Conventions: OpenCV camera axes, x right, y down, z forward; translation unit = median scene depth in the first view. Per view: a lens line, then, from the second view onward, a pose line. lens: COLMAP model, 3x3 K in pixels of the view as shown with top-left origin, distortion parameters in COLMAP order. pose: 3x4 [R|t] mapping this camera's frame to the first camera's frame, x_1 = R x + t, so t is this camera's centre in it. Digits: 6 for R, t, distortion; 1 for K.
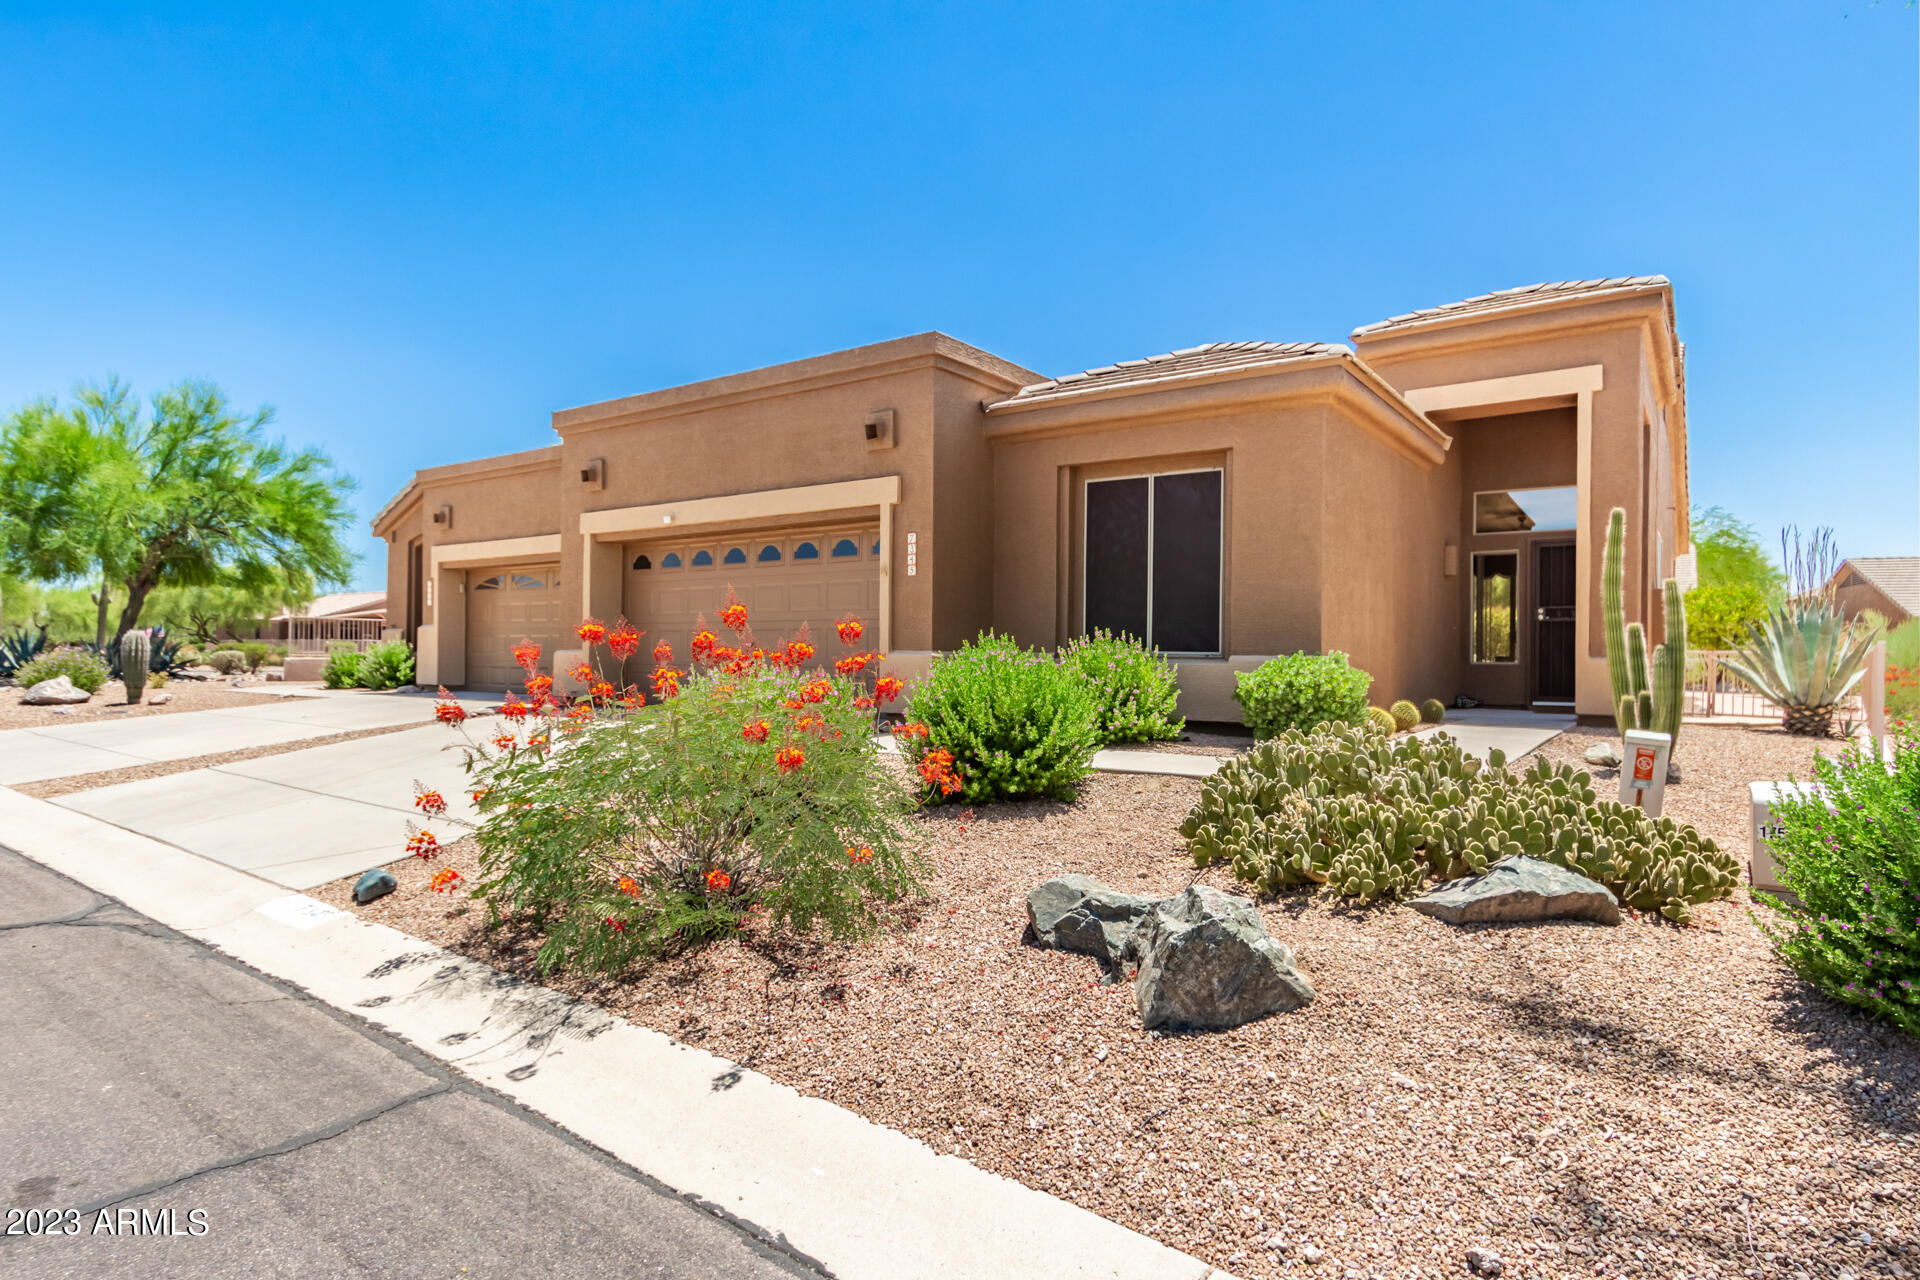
lens RADIAL K [[1020.5, 0, 947.5], [0, 1020.5, 645.5], [0, 0, 1]] dist [0.013186, -0.002751]
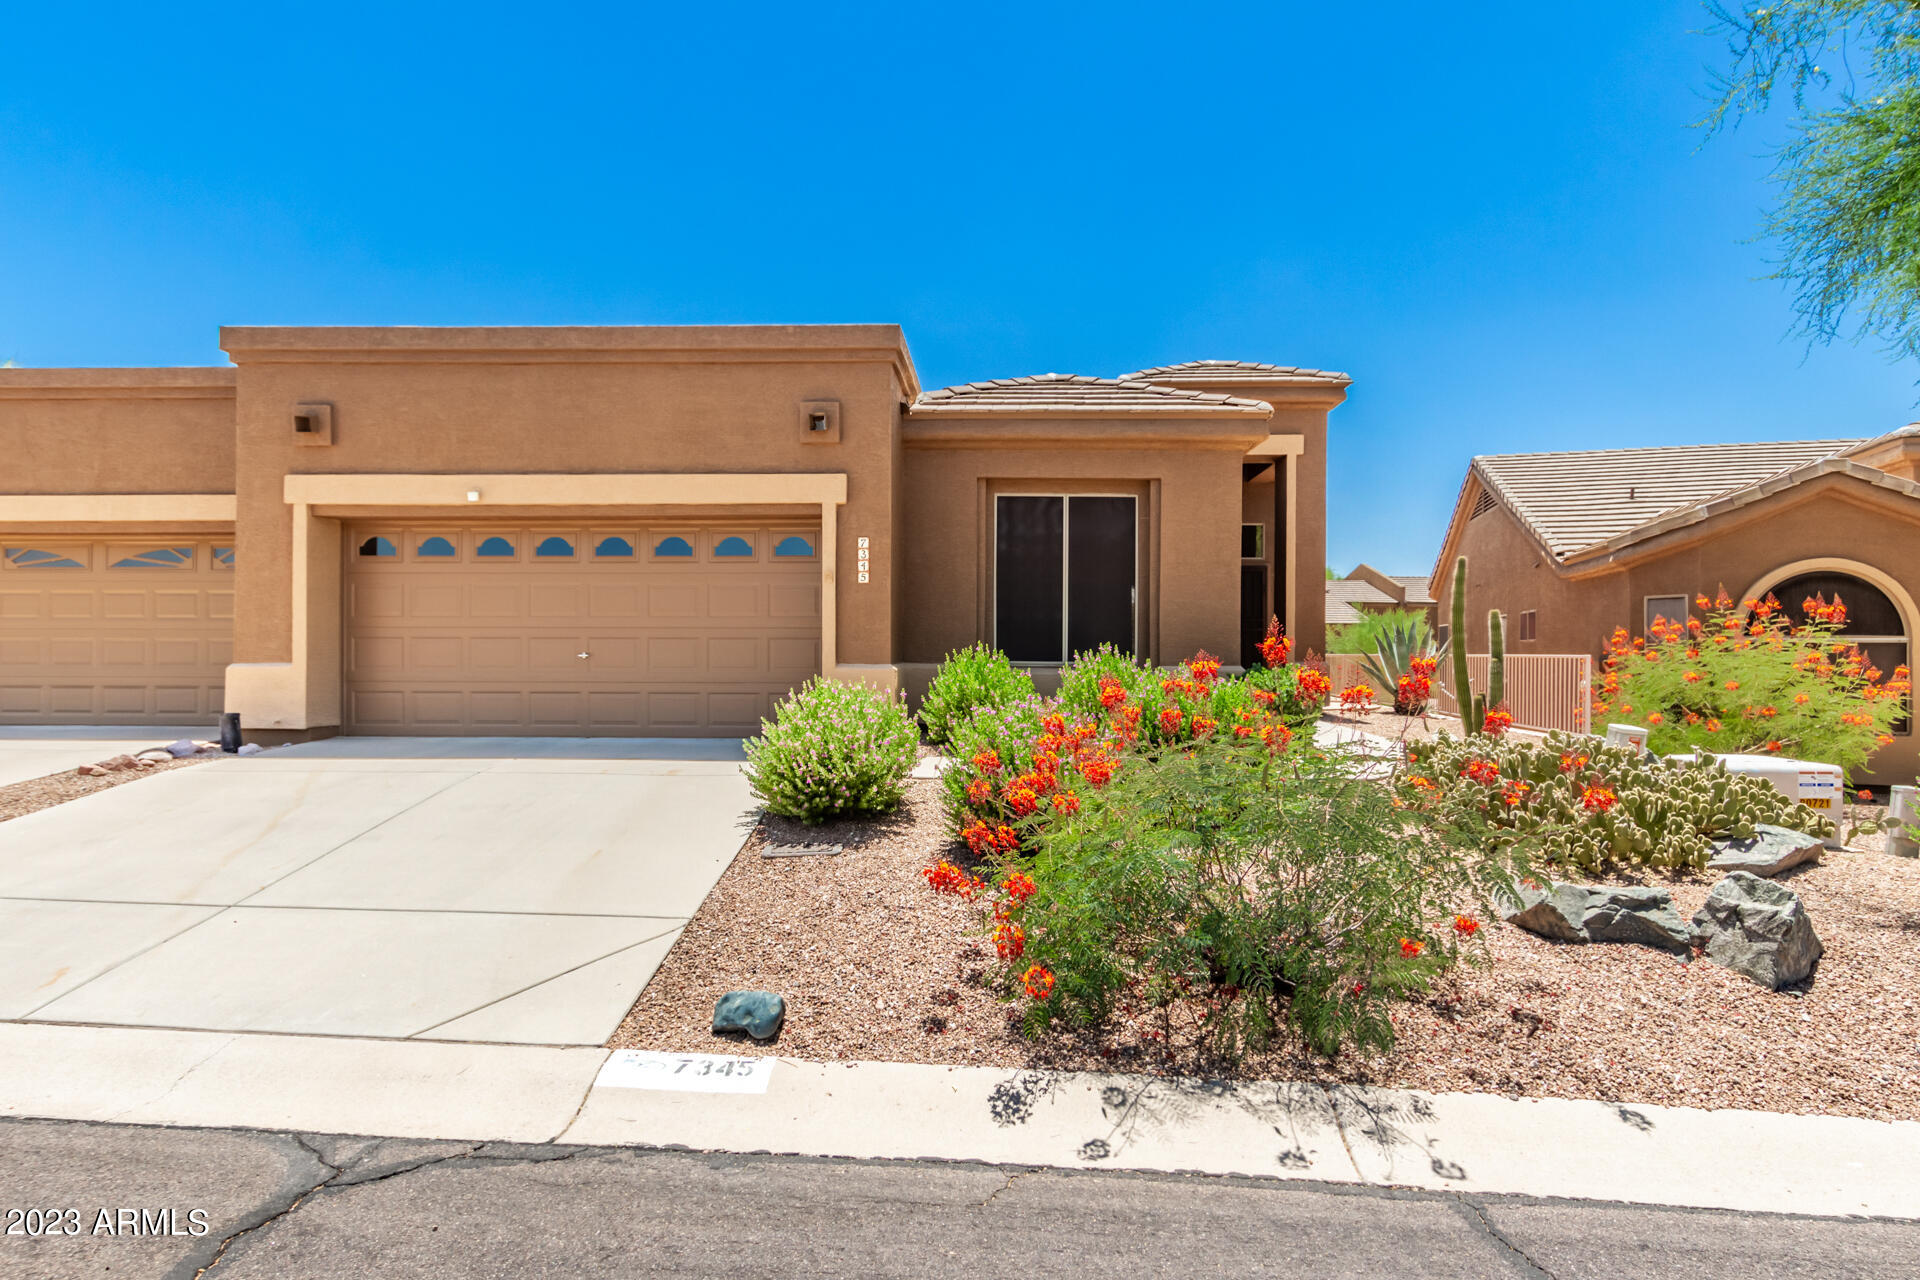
lens RADIAL K [[1020.5, 0, 952.2], [0, 1020.5, 638.1], [0, 0, 1]] dist [0.013186, -0.002751]
pose [[0.839289, 0.001857, 0.543682, -0.467331], [-0.001686, 0.999998, -0.000813, -0.017933], [-0.543683, -0.000235, 0.839291, 0.176575]]
